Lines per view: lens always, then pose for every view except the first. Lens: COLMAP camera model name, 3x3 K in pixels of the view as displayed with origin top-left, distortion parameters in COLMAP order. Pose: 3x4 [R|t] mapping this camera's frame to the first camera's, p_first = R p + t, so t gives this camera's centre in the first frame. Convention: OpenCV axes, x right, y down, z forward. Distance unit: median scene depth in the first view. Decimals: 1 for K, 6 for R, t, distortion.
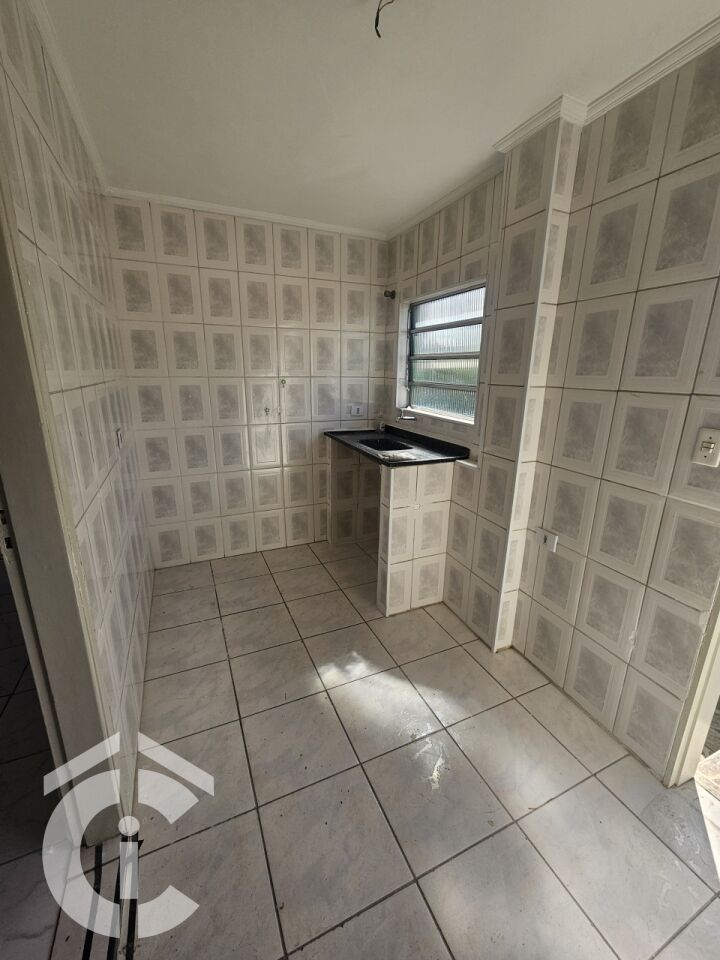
lens RADIAL K [[395.2, 0, 360.9], [0, 395.2, 481.2], [0, 0, 1]] dist [-0.000953, -0.000284]
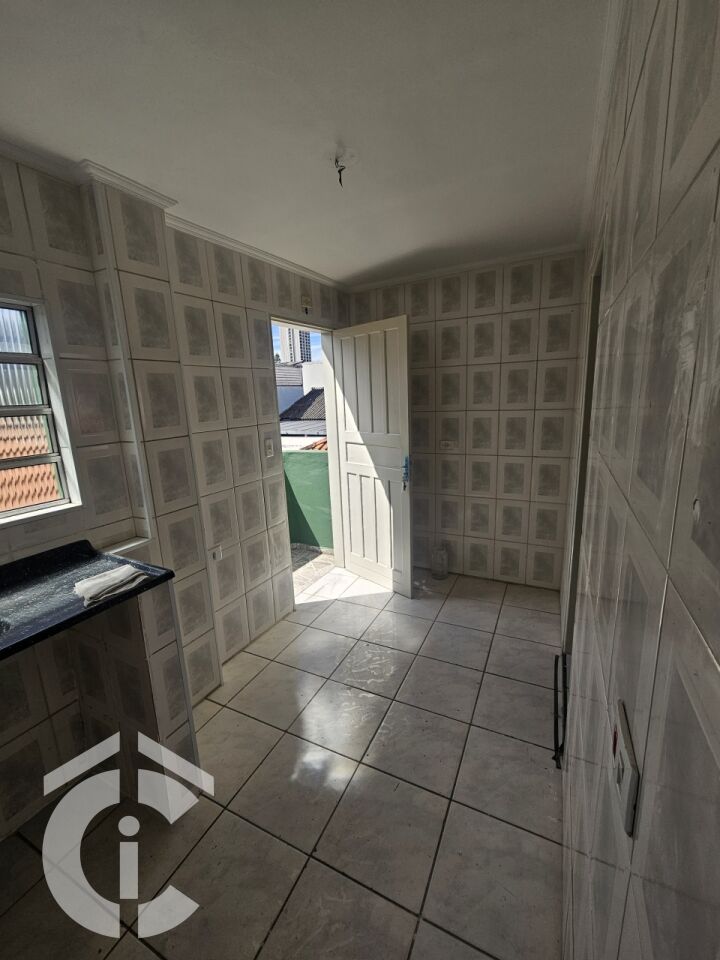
lens RADIAL K [[393.7, 0, 352.7], [0, 393.7, 478.4], [0, 0, 1]] dist [-0.000640, -0.000122]
pose [[-0.622760, -0.138538, 0.770050, -0.629760], [0.248233, 0.898367, 0.362377, -0.360402], [-0.741991, 0.416826, -0.525077, 1.120691]]
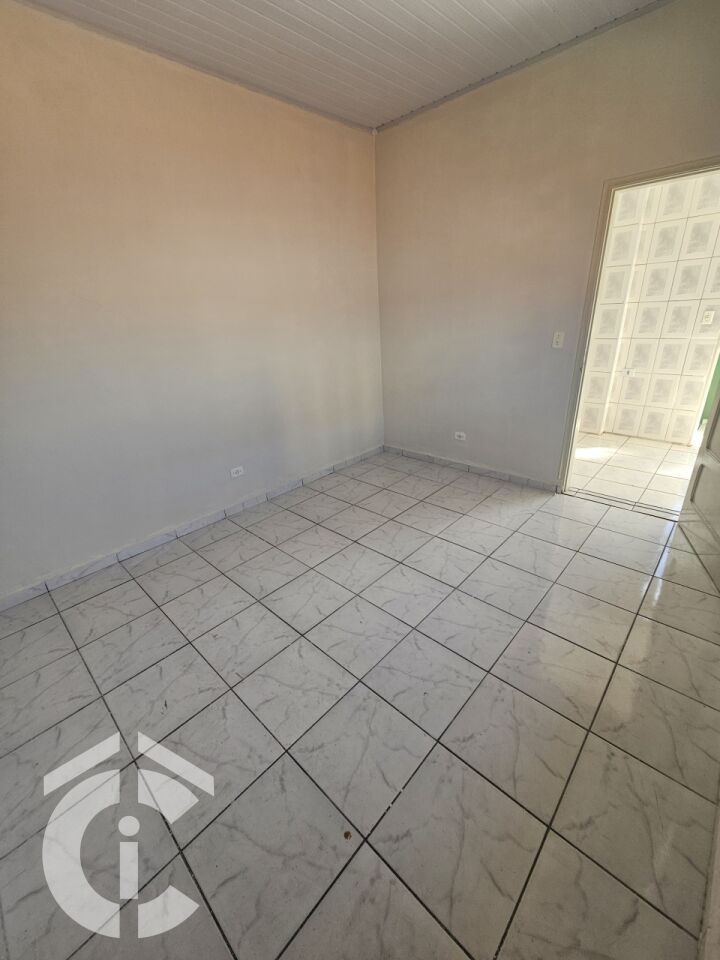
lens RADIAL K [[395.2, 0, 360.9], [0, 395.2, 481.2], [0, 0, 1]] dist [-0.000953, -0.000284]
pose [[0.919797, -0.211406, 0.330576, -1.698555], [0.167601, 0.973407, 0.156167, 0.130937], [-0.354800, -0.088237, 0.930769, -0.585534]]
